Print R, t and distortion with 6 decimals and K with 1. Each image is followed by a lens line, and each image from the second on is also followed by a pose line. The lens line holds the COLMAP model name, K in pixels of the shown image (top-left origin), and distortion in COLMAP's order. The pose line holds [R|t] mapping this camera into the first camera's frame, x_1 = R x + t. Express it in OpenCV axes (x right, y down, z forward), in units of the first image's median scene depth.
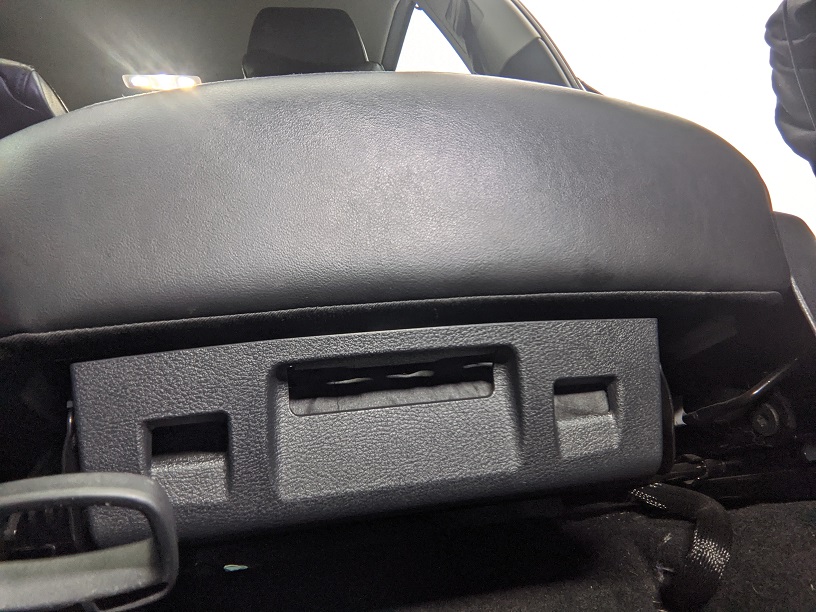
lens RADIAL K [[573.0, 0, 410.8], [0, 573.0, 304.4], [0, 0, 1]] dist [0.014373, -0.034307]
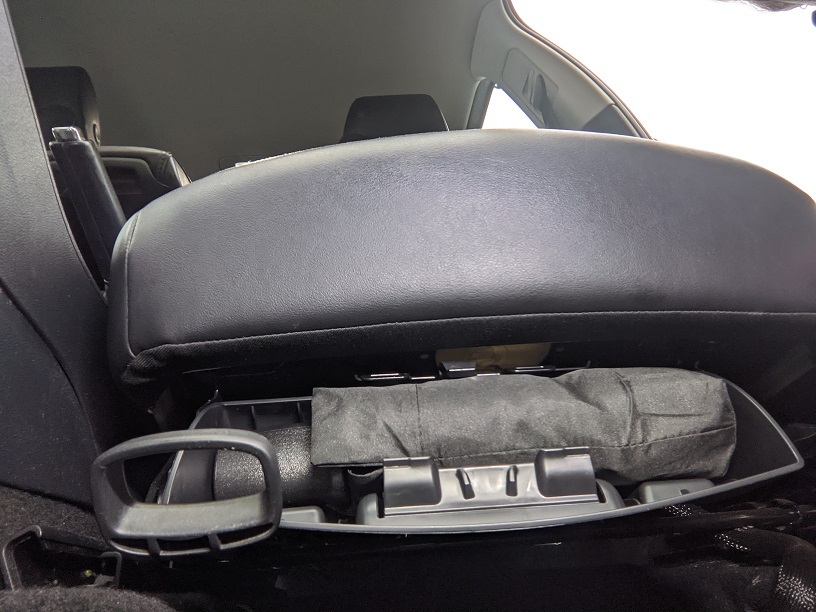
lens RADIAL K [[573.0, 0, 405.6], [0, 573.0, 307.4], [0, 0, 1]] dist [0.014373, -0.034307]
pose [[0.986832, -0.016452, -0.160913, 0.042130], [-0.003204, 0.992631, -0.121134, 0.107186], [0.161720, 0.120055, 0.979507, -0.145062]]
